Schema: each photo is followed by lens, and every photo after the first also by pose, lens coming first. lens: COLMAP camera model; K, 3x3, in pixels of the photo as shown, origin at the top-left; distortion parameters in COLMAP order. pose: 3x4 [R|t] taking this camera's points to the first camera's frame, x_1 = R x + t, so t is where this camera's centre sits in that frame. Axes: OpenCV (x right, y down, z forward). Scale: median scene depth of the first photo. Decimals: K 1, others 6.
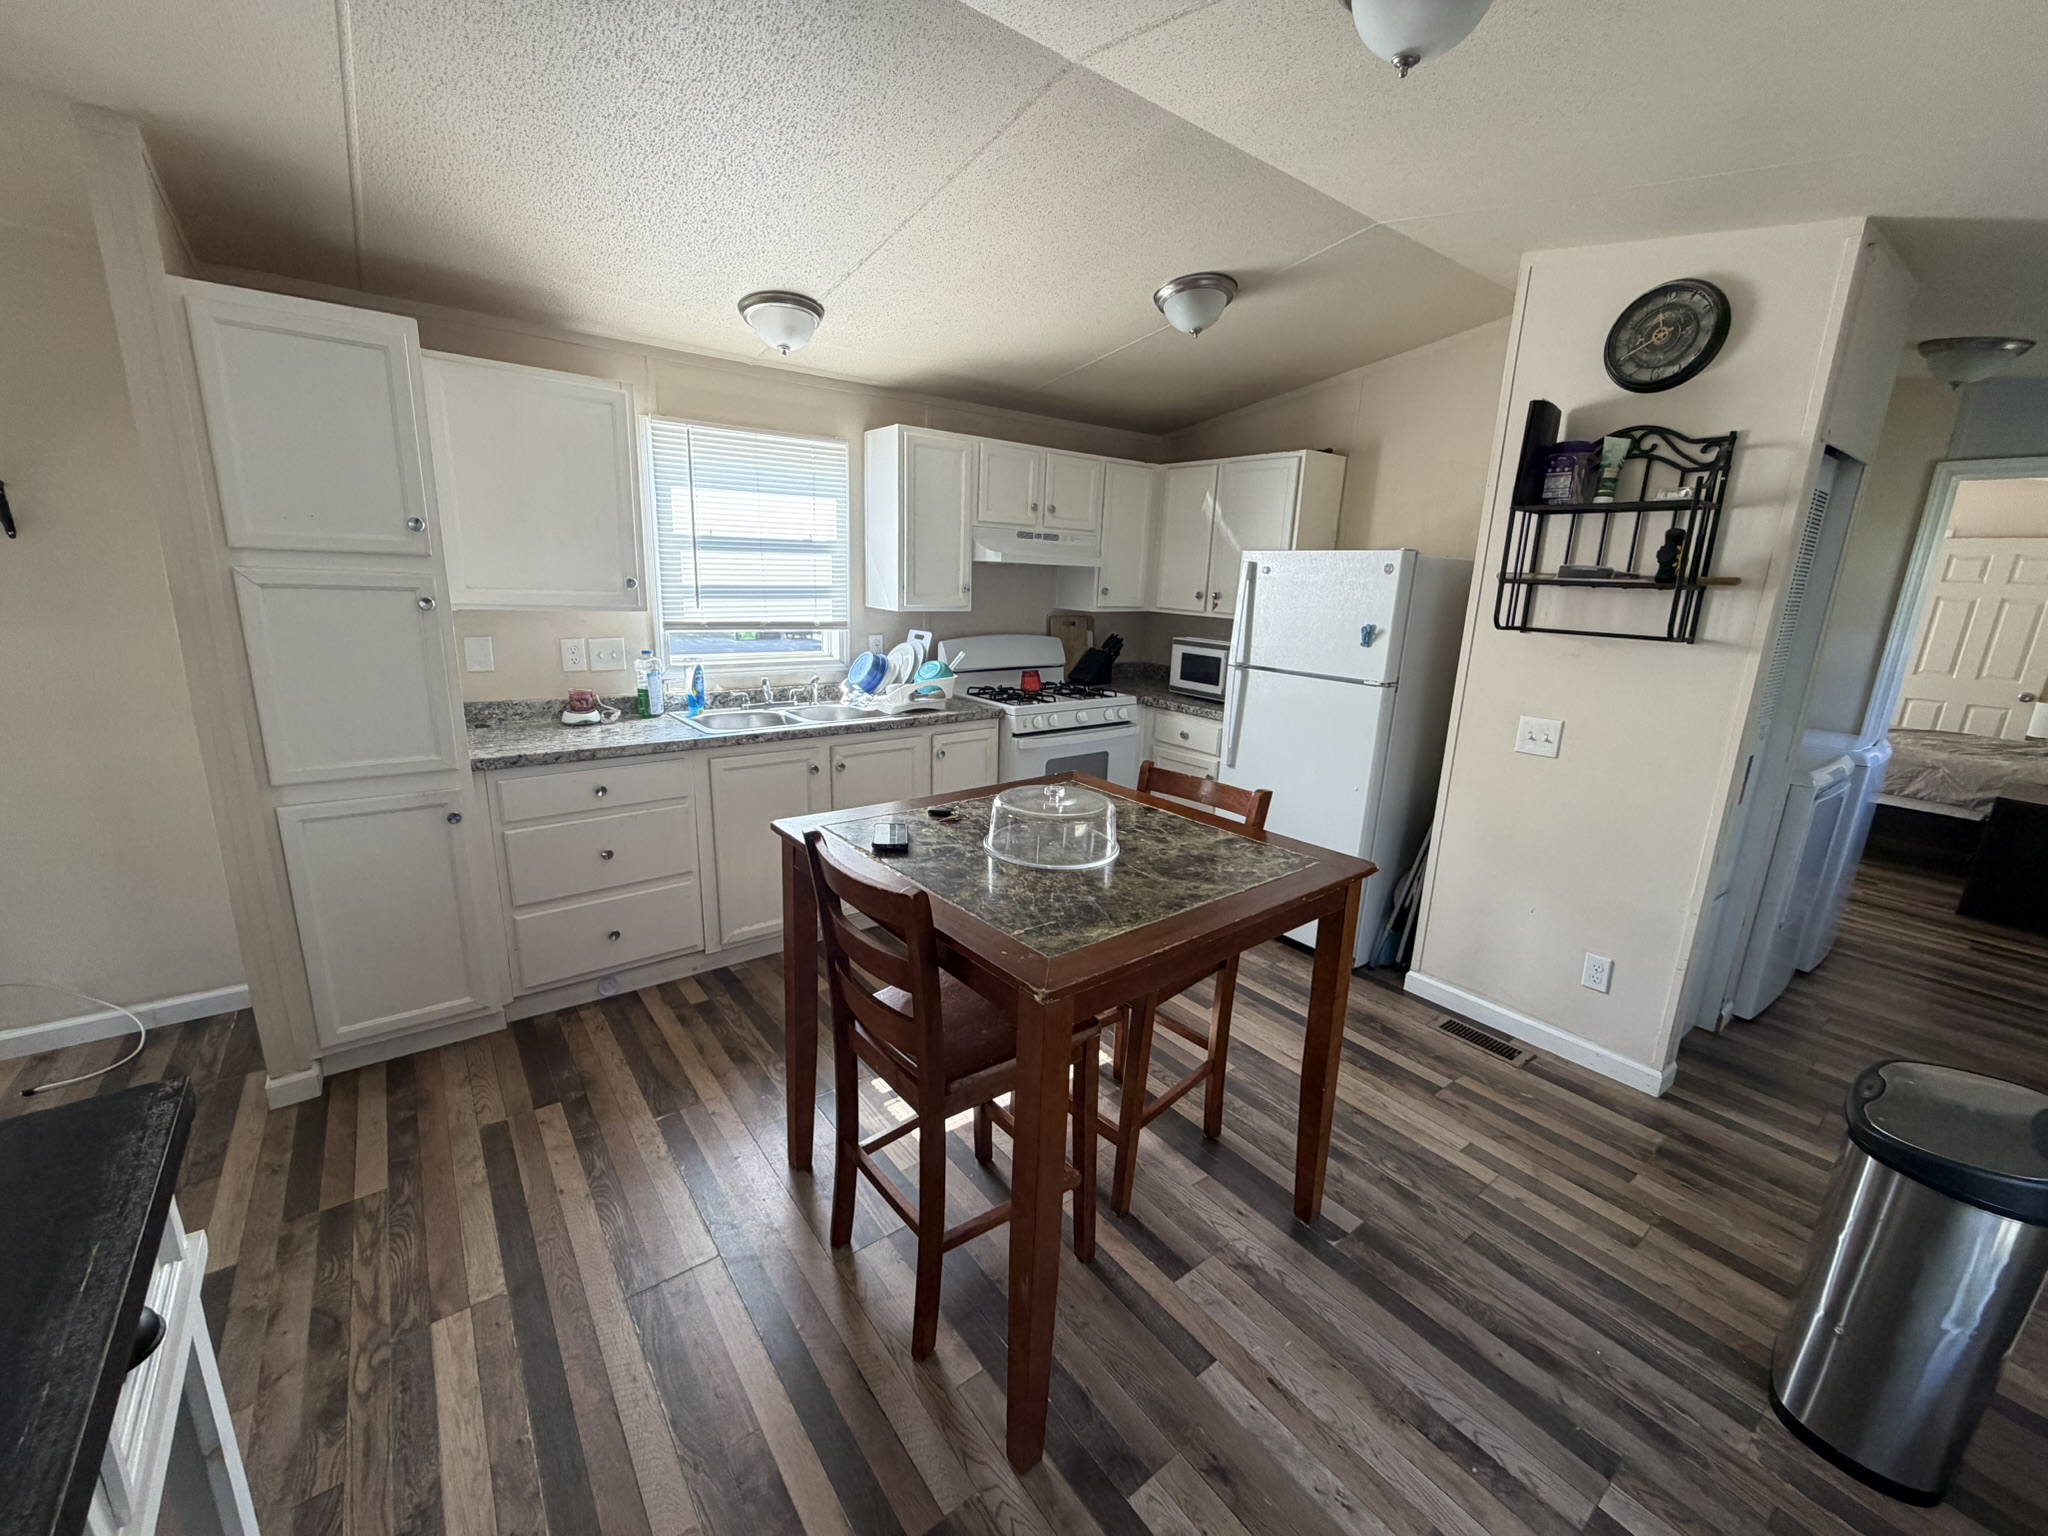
lens RADIAL K [[814.1, 0, 1018.9], [0, 814.1, 766.5], [0, 0, 1]] dist [-0.000126, -0.000474]
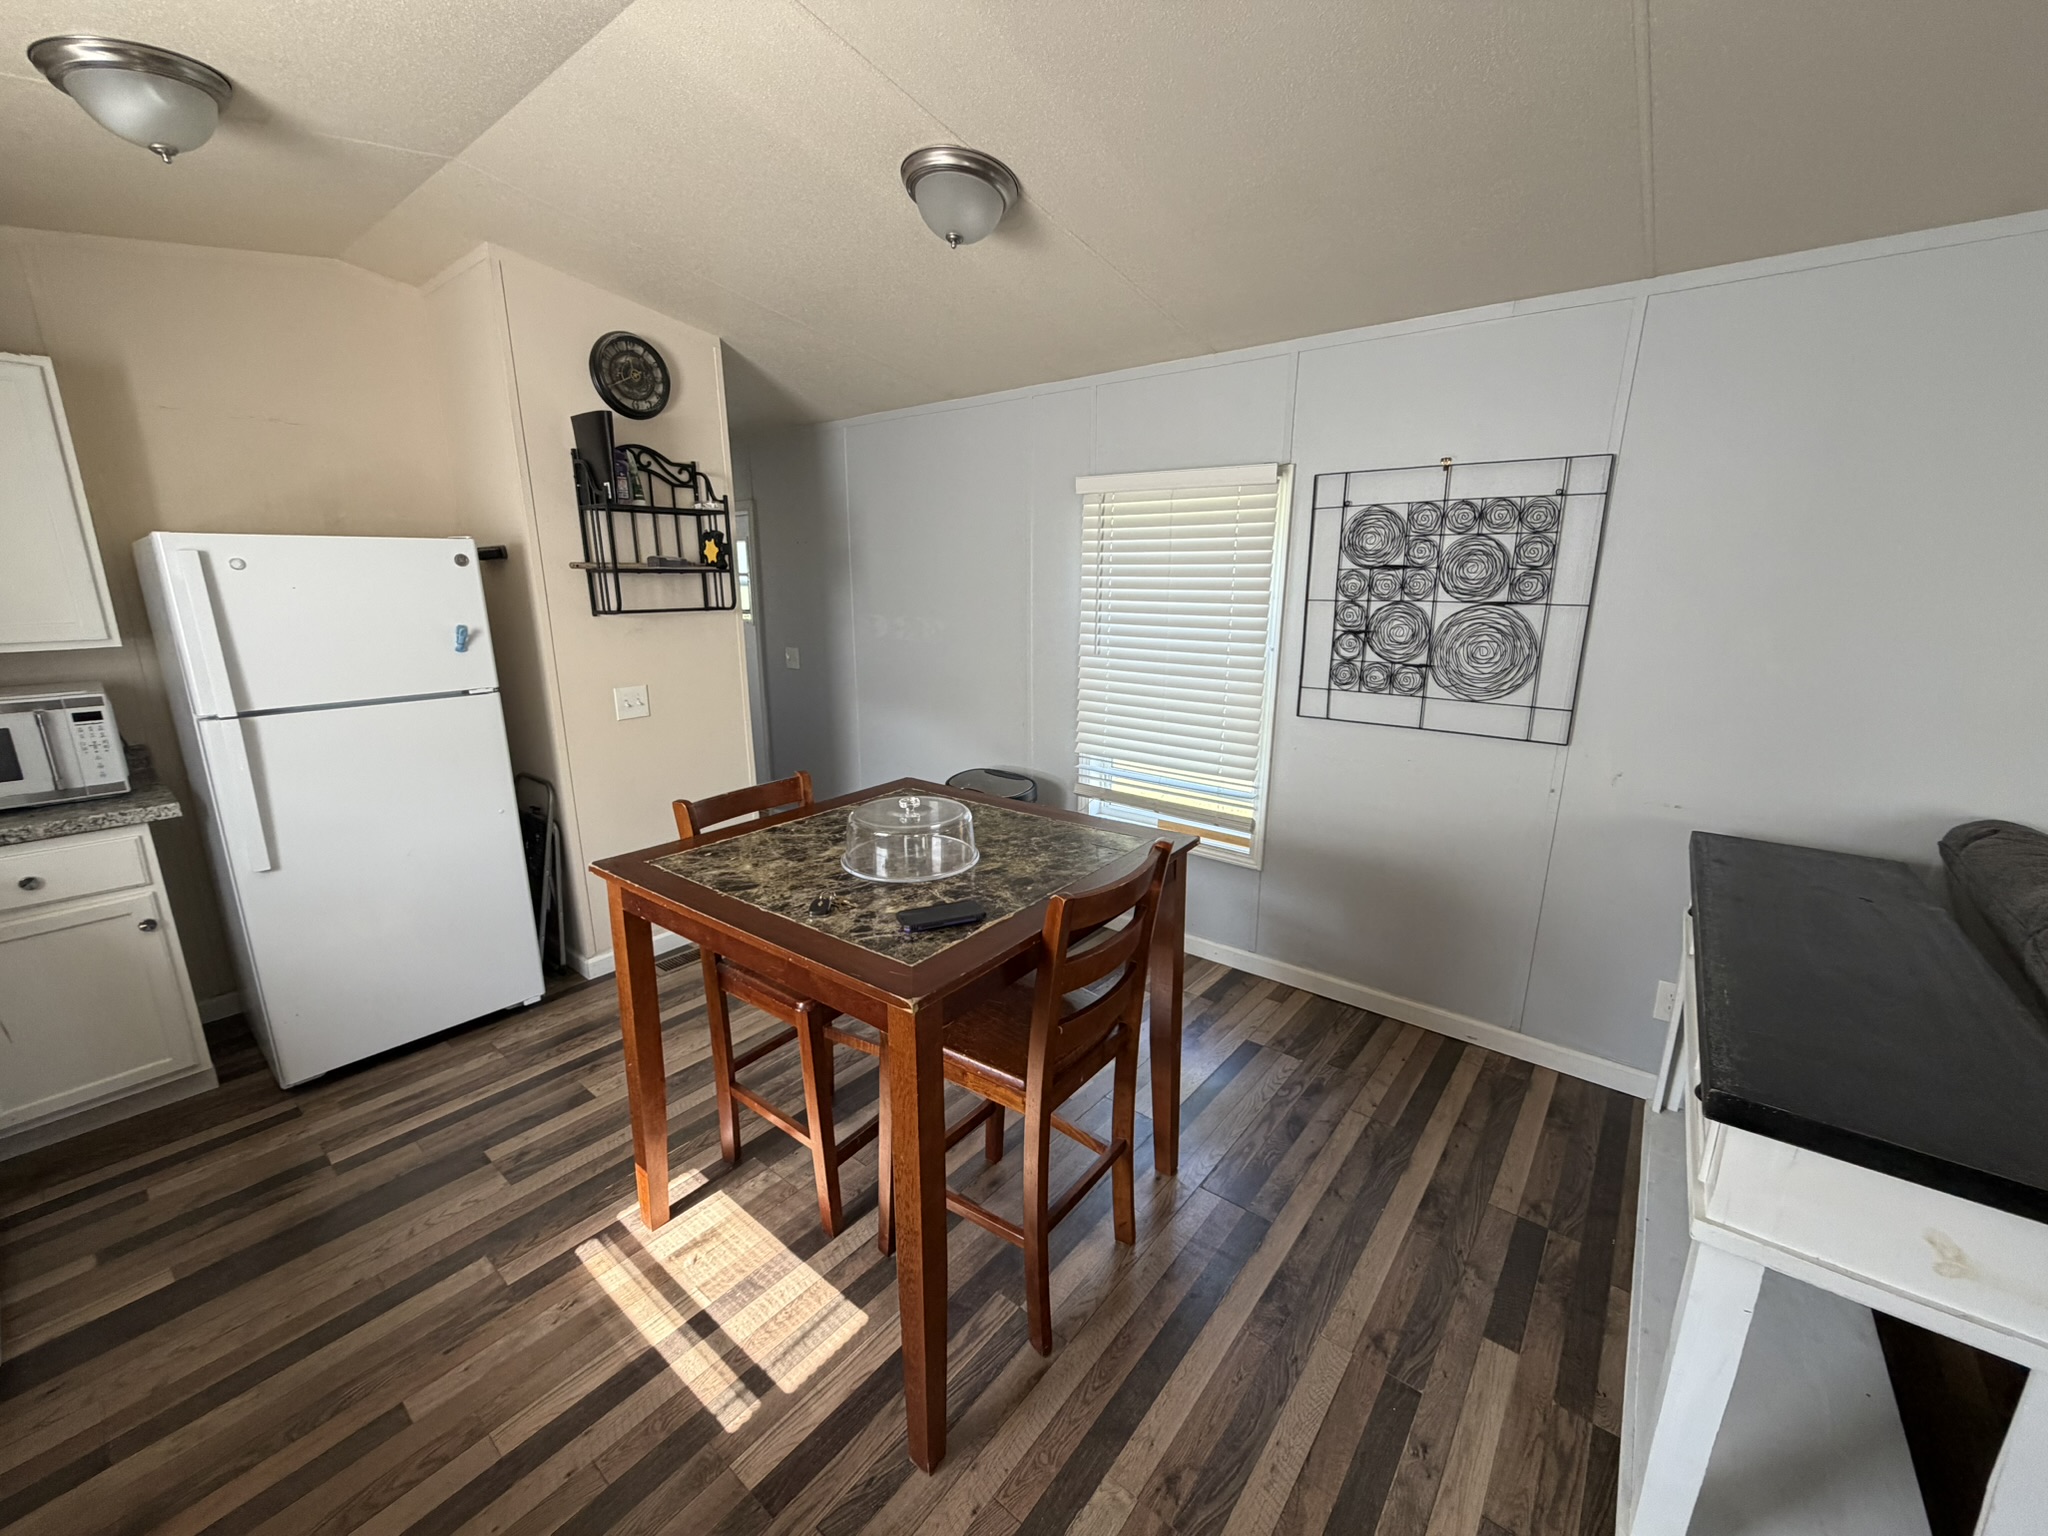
lens RADIAL K [[814.1, 0, 1018.9], [0, 814.1, 766.5], [0, 0, 1]] dist [-0.000126, -0.000474]
pose [[-0.234605, -0.261236, 0.936331, -0.658053], [0.216913, 0.924859, 0.312384, -0.212202], [-0.947581, 0.276389, -0.160312, 0.742627]]
